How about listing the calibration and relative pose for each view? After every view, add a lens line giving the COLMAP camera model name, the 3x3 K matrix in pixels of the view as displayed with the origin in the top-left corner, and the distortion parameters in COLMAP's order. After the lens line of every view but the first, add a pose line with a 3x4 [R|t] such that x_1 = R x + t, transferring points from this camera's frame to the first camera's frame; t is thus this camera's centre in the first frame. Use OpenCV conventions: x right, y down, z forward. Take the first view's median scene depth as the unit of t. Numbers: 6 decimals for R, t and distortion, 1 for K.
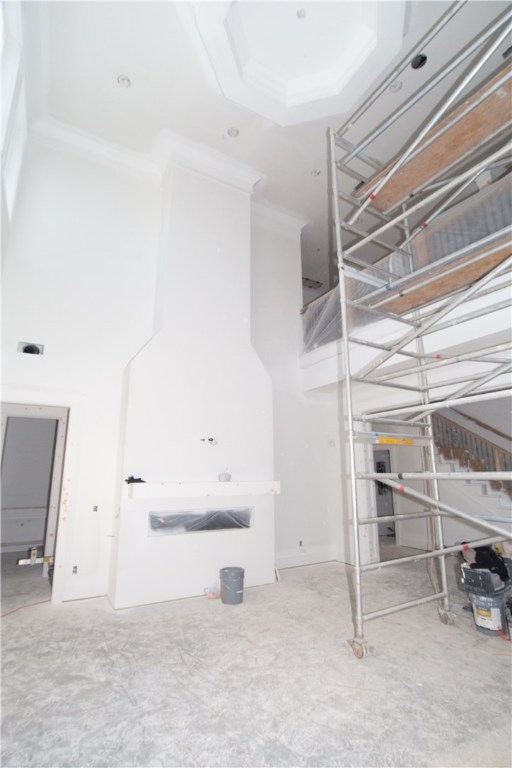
lens RADIAL K [[374.8, 0, 257.8], [0, 374.8, 387.1], [0, 0, 1]] dist [-0.049513, 0.014973]
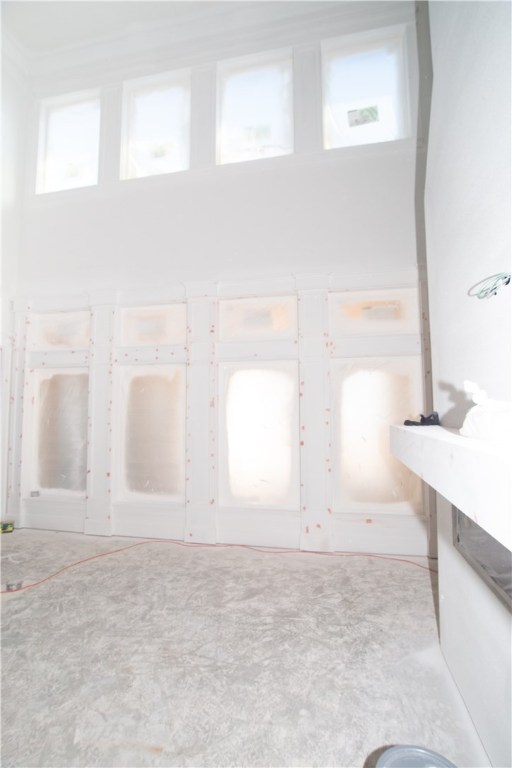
lens RADIAL K [[374.8, 0, 257.2], [0, 374.8, 384.0], [0, 0, 1]] dist [-0.049513, 0.014973]
pose [[-0.667037, -0.046758, -0.743555, 0.314404], [0.172231, 0.961316, -0.214959, 0.435944], [0.724843, -0.271449, -0.633181, 1.848137]]
